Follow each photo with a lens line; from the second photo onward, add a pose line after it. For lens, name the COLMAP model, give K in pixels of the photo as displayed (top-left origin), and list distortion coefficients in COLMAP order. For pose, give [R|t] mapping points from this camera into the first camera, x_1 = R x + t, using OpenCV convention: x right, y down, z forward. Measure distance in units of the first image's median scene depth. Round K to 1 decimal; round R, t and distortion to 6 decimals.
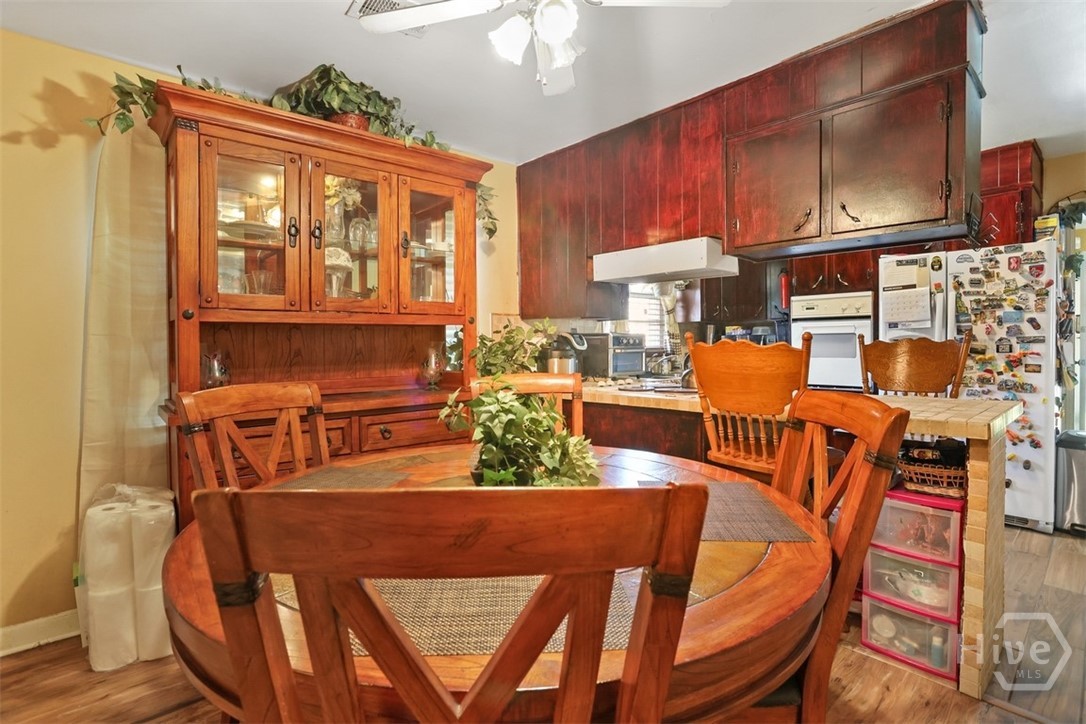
lens RADIAL K [[560.2, 0, 559.9], [0, 560.2, 346.4], [0, 0, 1]] dist [-0.024368, 0.030662]
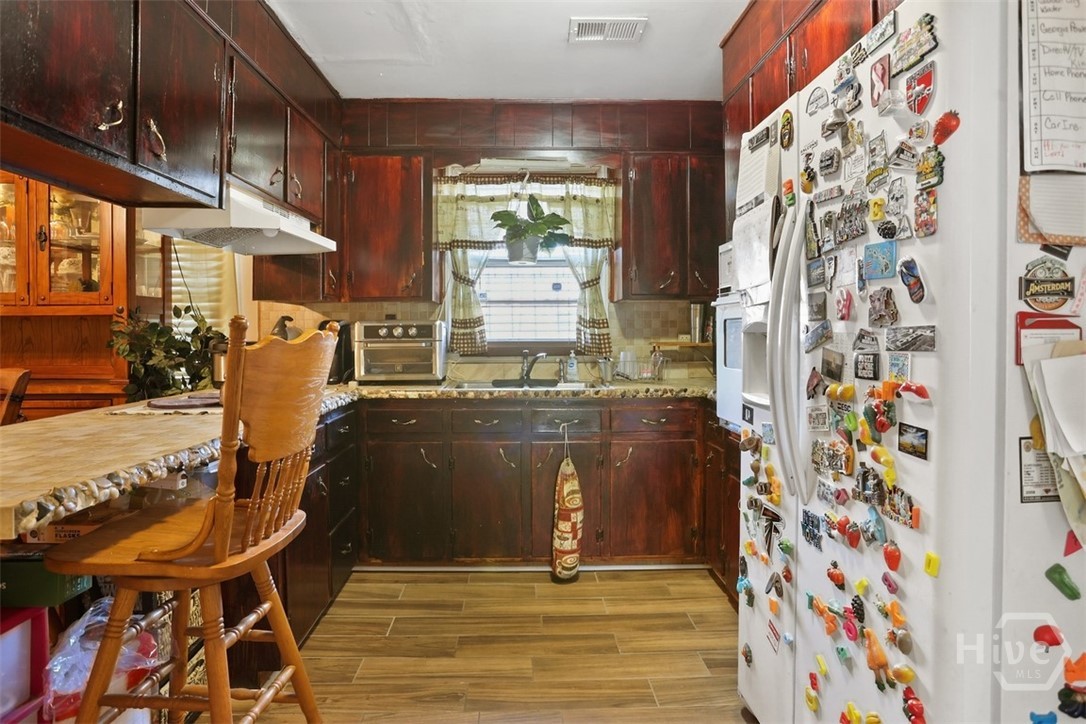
lens RADIAL K [[613.1, 0, 542.2], [0, 613.1, 338.2], [0, 0, 1]] dist [-0.002882, -0.000379]
pose [[0.720078, 0.014516, -0.693742, 0.925325], [-0.007380, 0.999885, 0.013262, -0.014940], [0.693854, -0.004430, 0.720102, 0.649783]]
